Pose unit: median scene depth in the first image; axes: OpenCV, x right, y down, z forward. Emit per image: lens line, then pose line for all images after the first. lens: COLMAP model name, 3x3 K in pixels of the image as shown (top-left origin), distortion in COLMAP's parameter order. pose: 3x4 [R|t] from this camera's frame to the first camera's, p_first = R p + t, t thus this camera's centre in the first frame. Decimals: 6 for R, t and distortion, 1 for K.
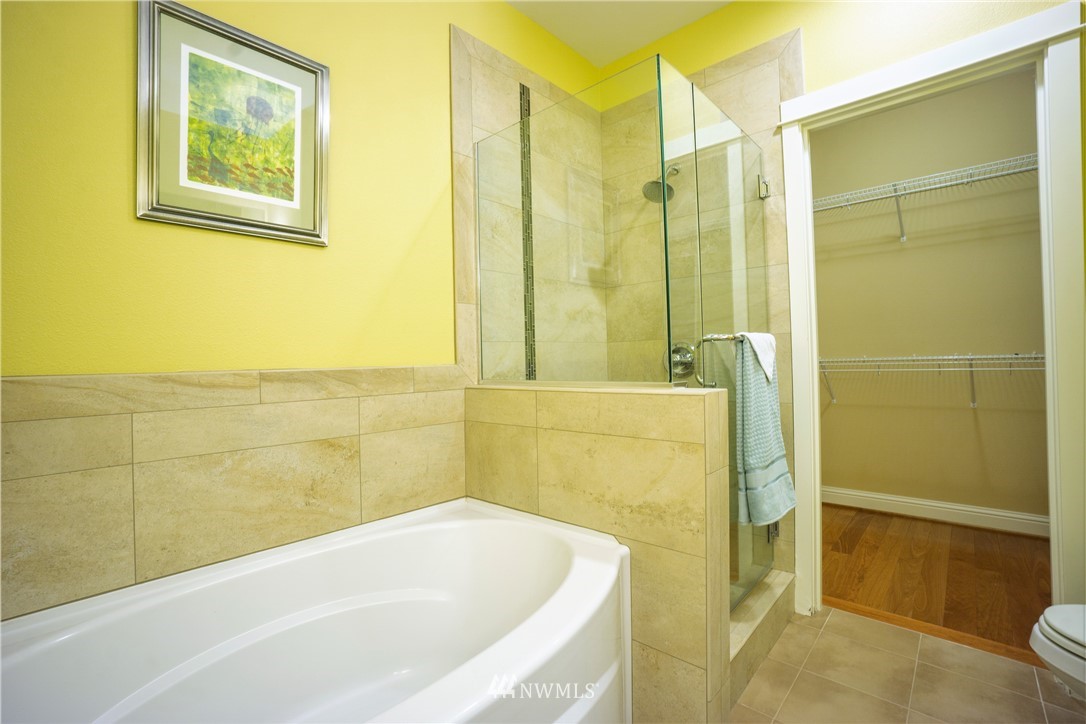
lens RADIAL K [[482.3, 0, 541.0], [0, 482.3, 354.9], [0, 0, 1]] dist [-0.066685, 0.025132]
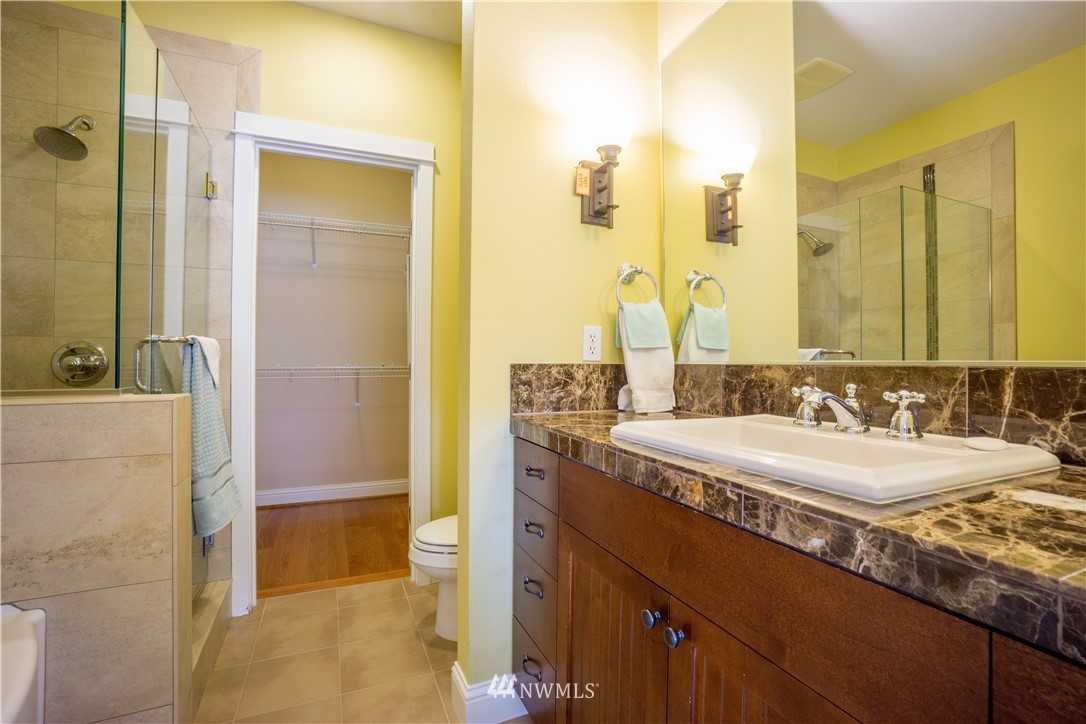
lens RADIAL K [[482.3, 0, 541.0], [0, 482.3, 354.9], [0, 0, 1]] dist [-0.066685, 0.025132]
pose [[0.402737, 0.039942, 0.914444, -0.123985], [-0.020834, 0.999189, -0.034468, 0.007998], [-0.915079, -0.005170, 0.403242, -0.006875]]
